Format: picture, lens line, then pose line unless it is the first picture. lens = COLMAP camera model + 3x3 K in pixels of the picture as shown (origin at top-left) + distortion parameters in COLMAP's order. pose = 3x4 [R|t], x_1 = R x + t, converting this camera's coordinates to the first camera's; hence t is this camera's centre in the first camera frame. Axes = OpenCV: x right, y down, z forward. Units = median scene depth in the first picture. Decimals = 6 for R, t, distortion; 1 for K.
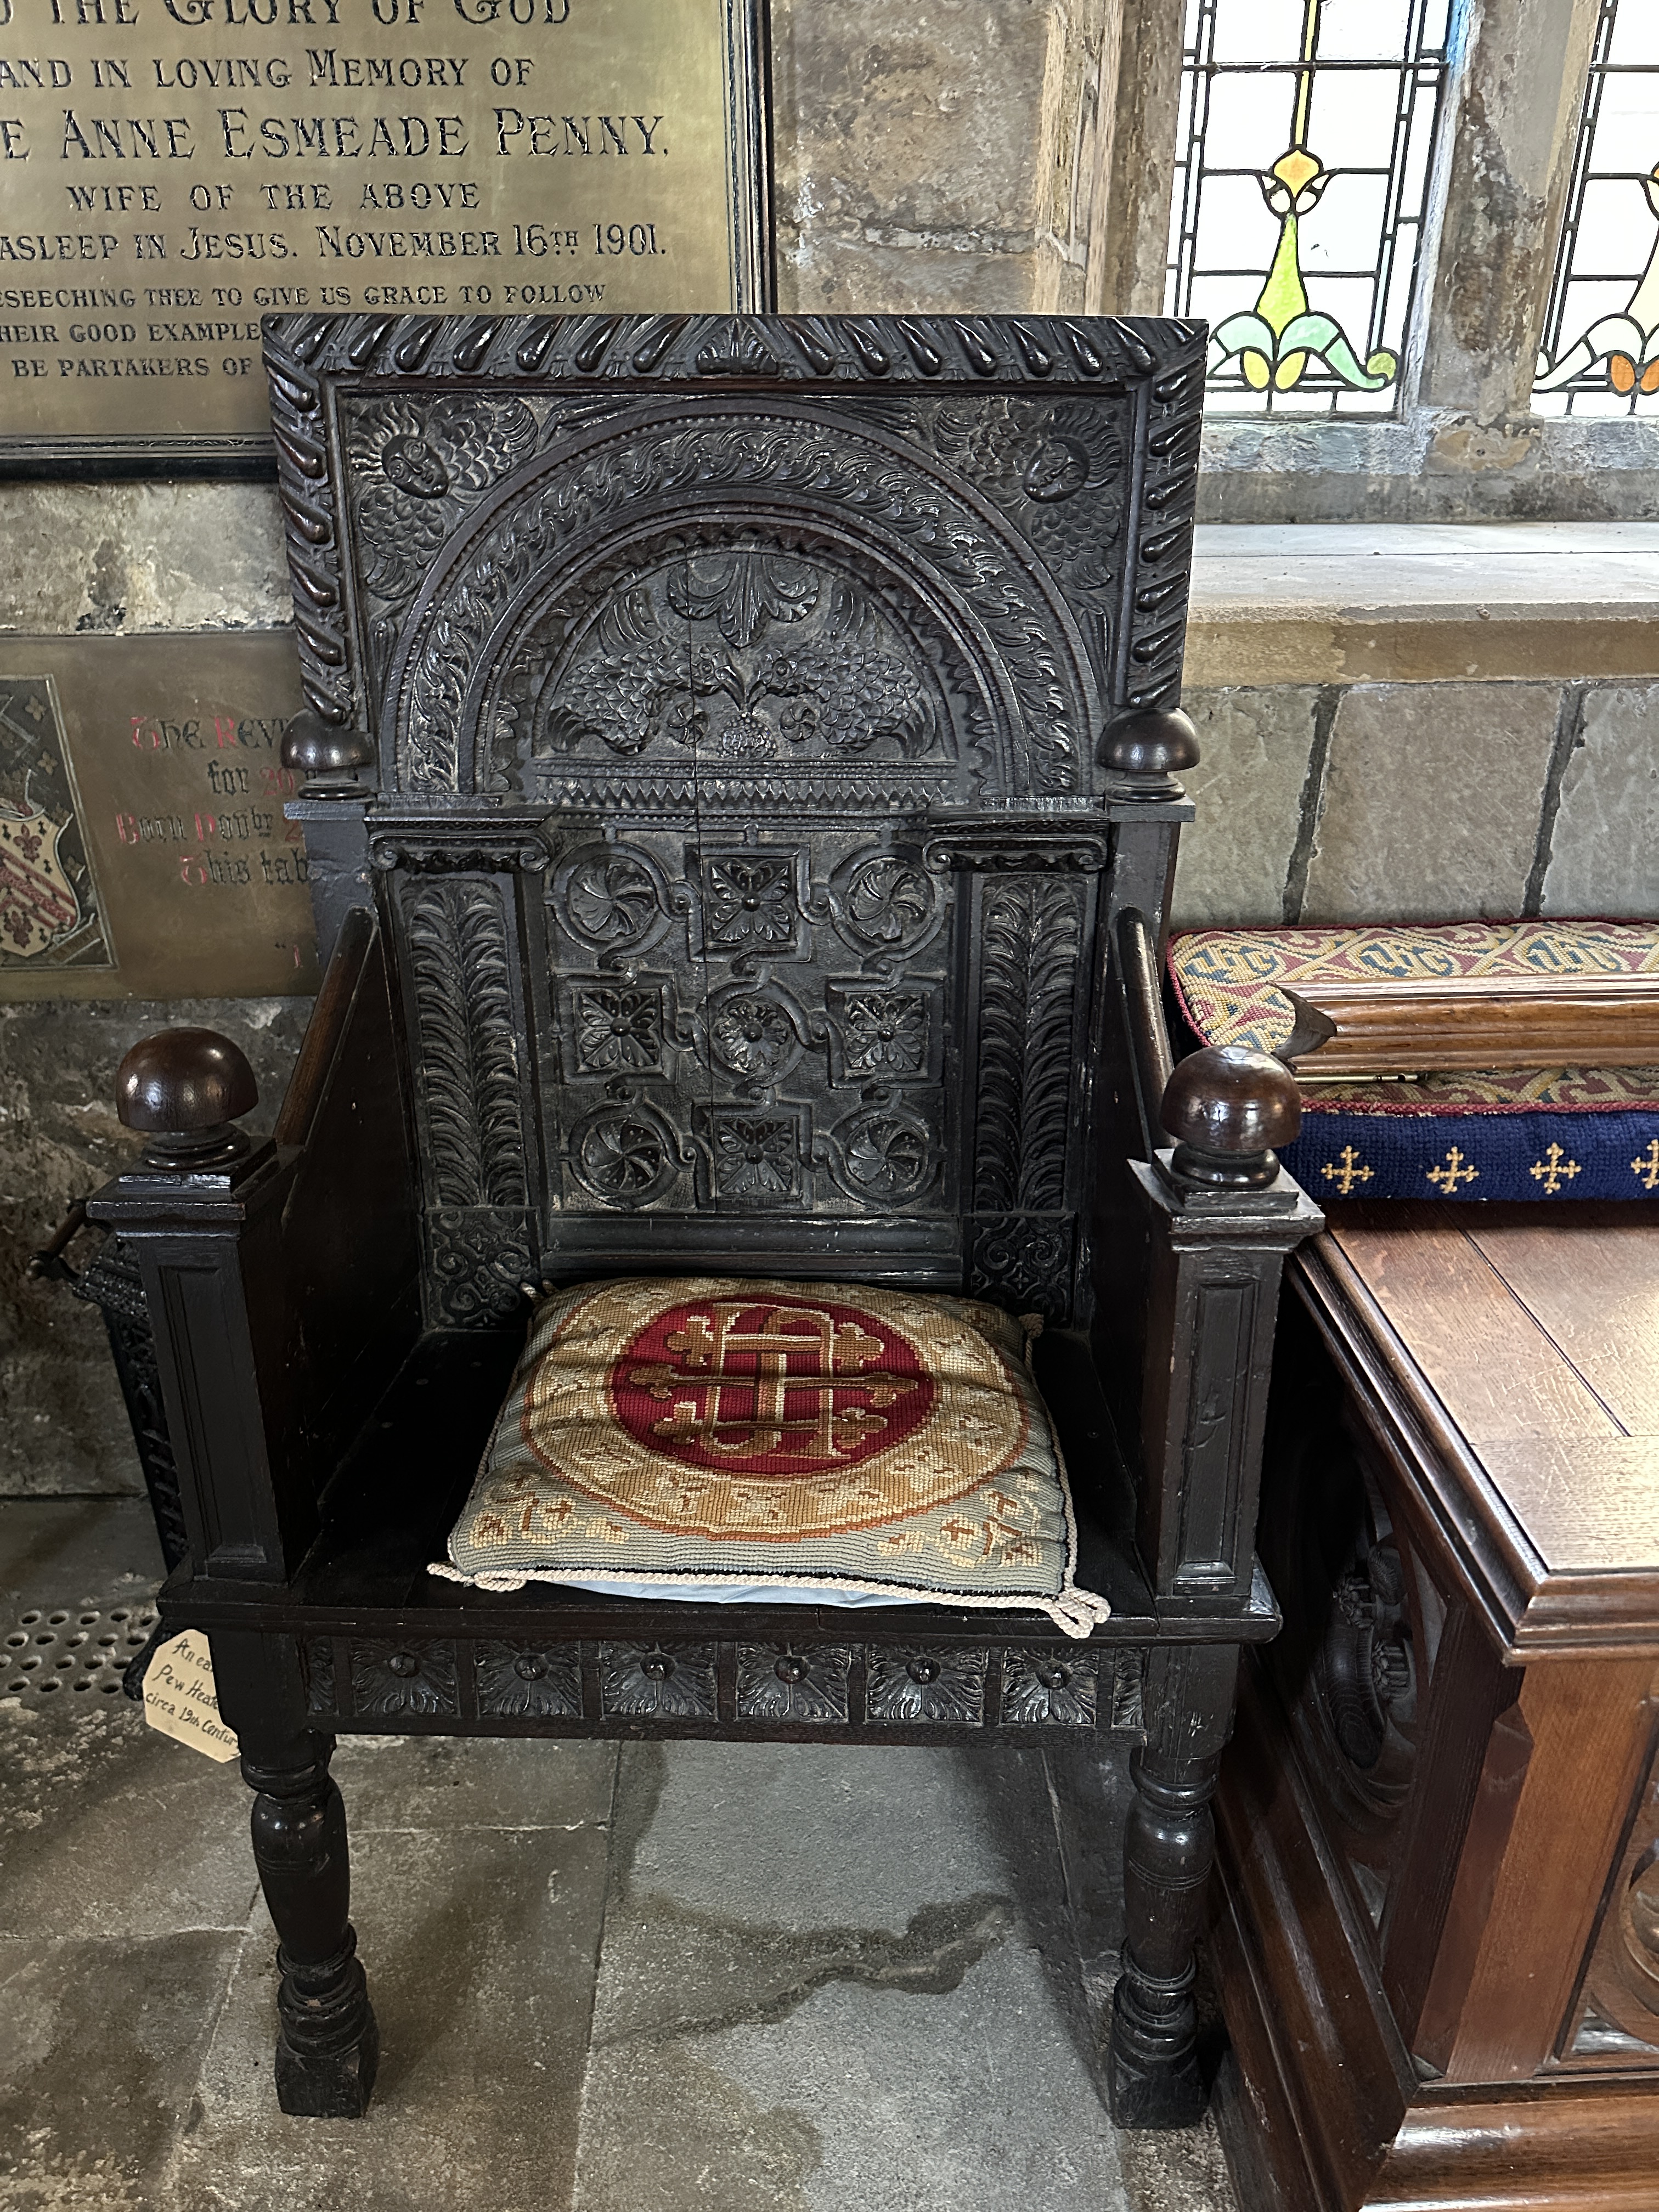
lens RADIAL K [[1566.9, 0, 842.1], [0, 1566.9, 1112.7], [0, 0, 1]] dist [0.094094, -0.004997]
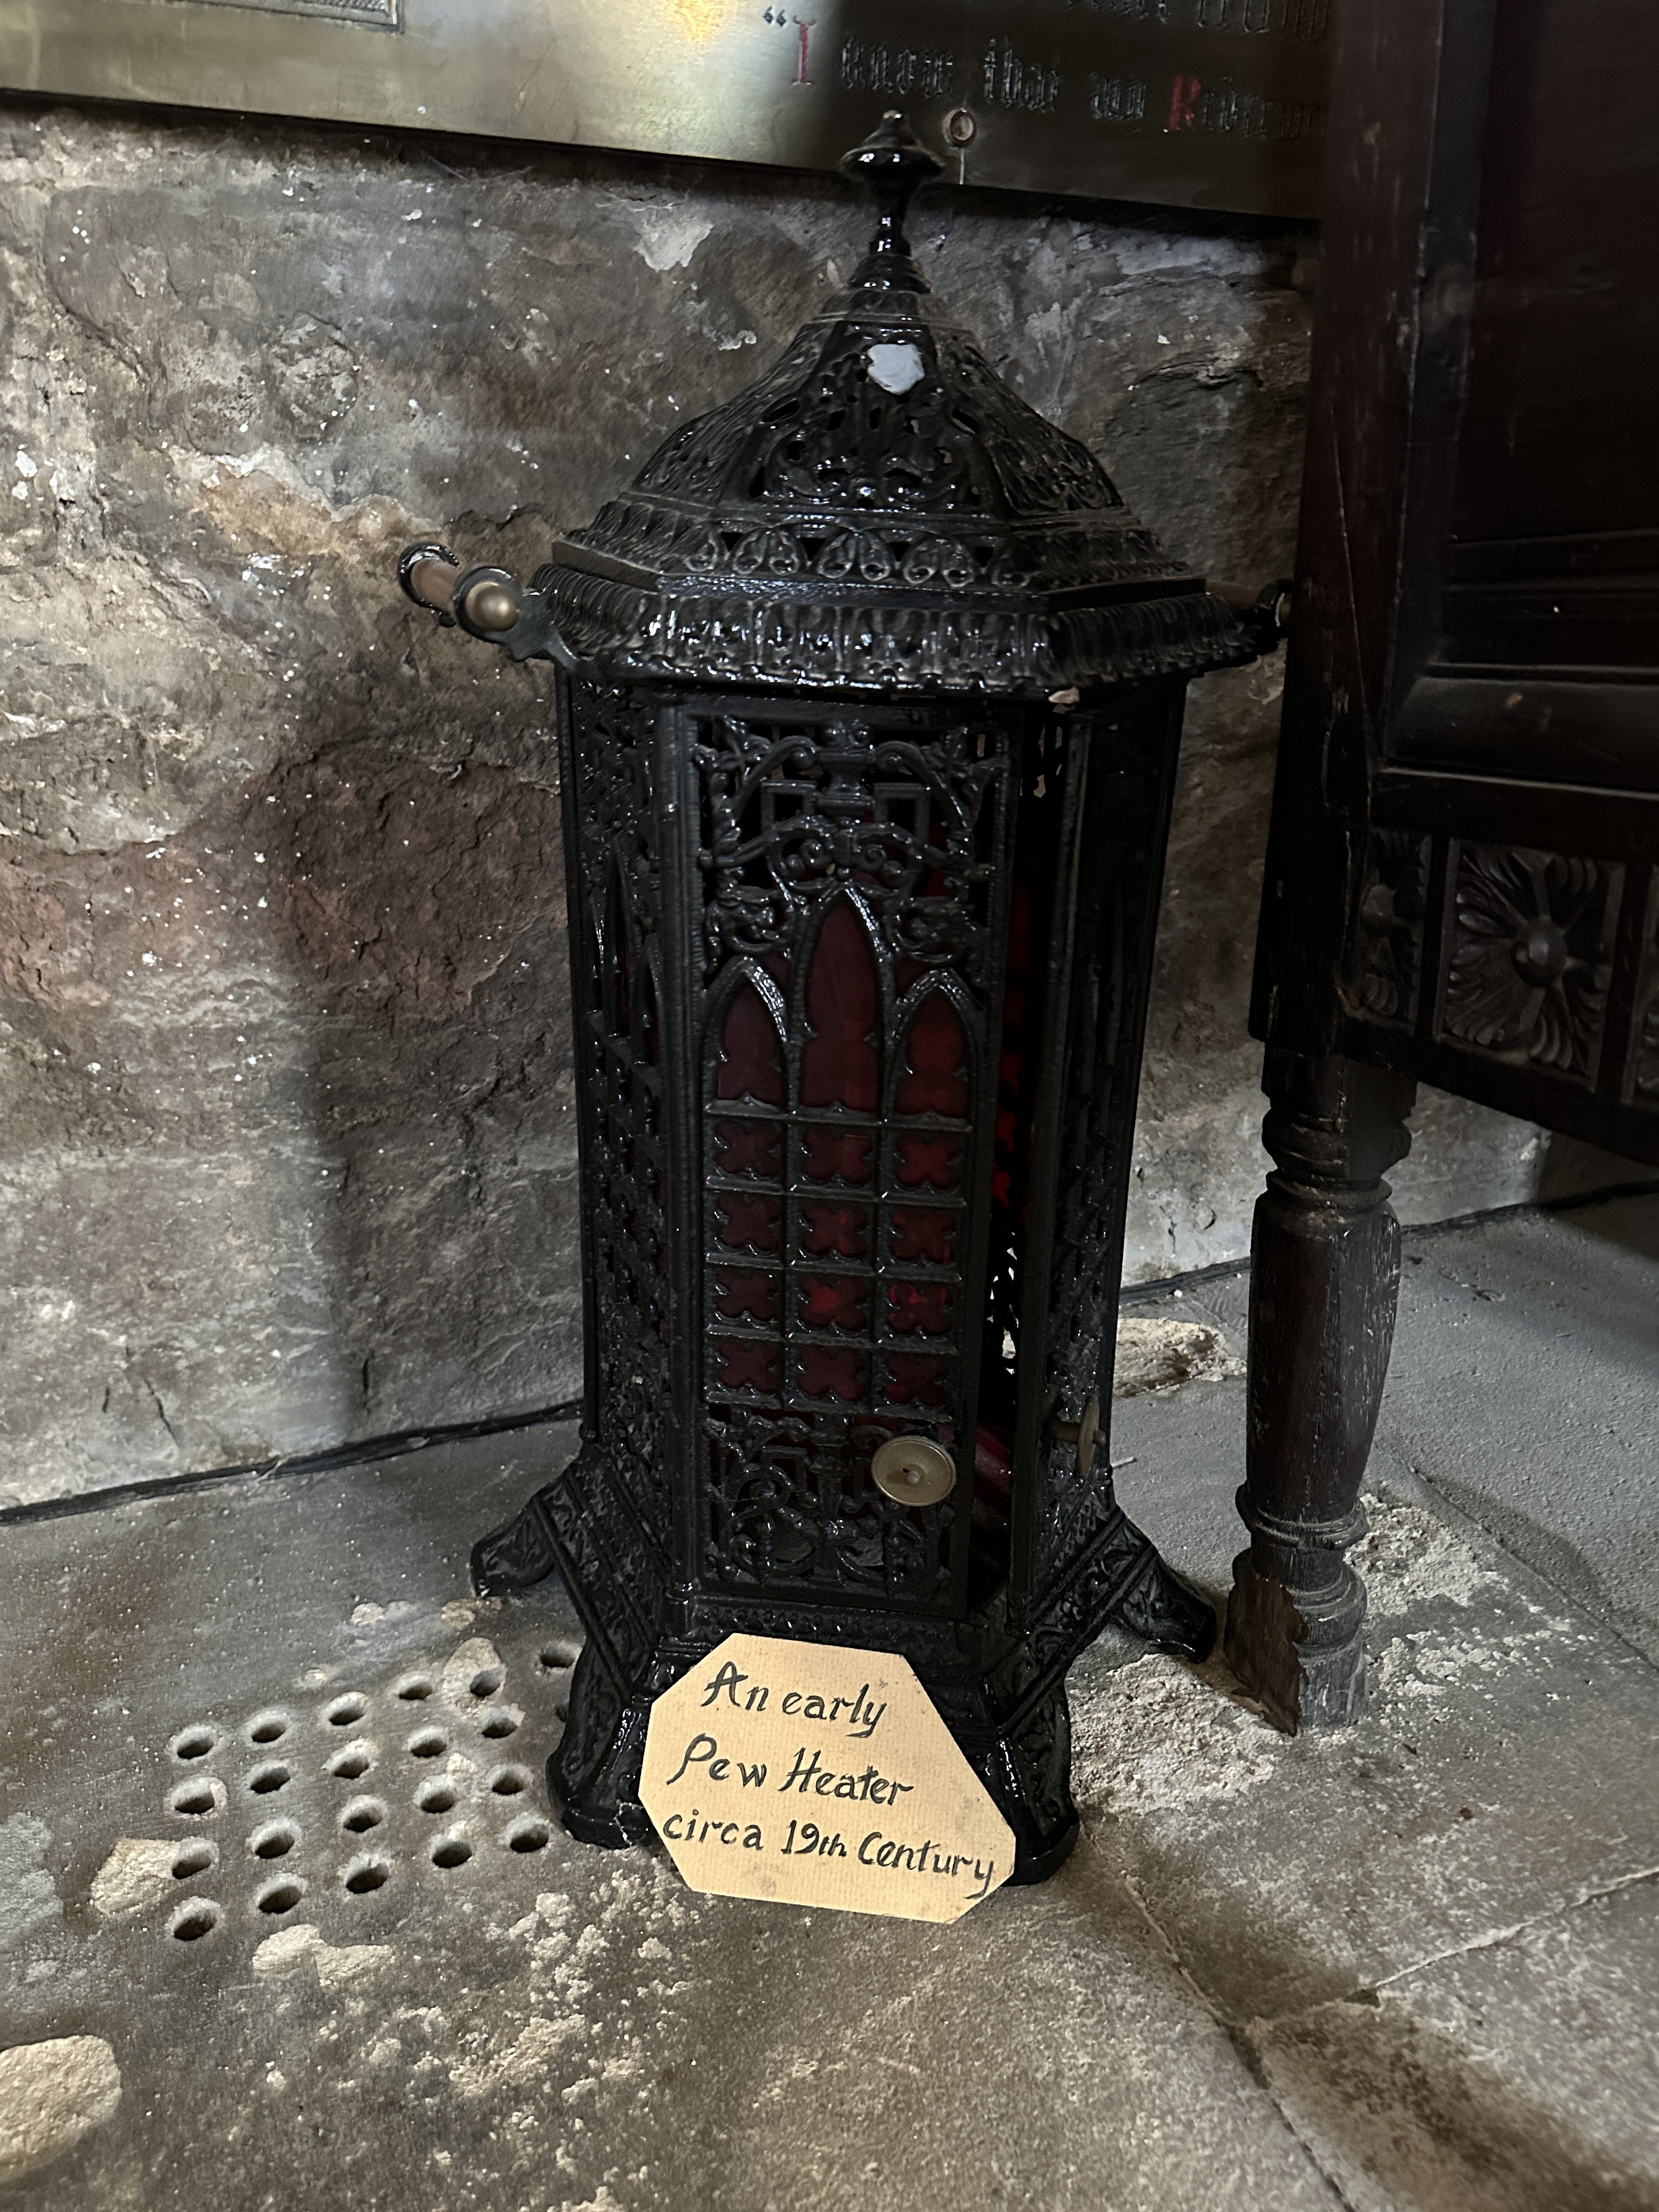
lens RADIAL K [[1566.9, 0, 823.6], [0, 1566.9, 1093.8], [0, 0, 1]] dist [0.094094, -0.004997]
pose [[0.929169, -0.105395, 0.354311, -0.514557], [0.129629, 0.990527, -0.045302, 0.203074], [-0.346180, 0.088022, 0.934030, 0.593926]]
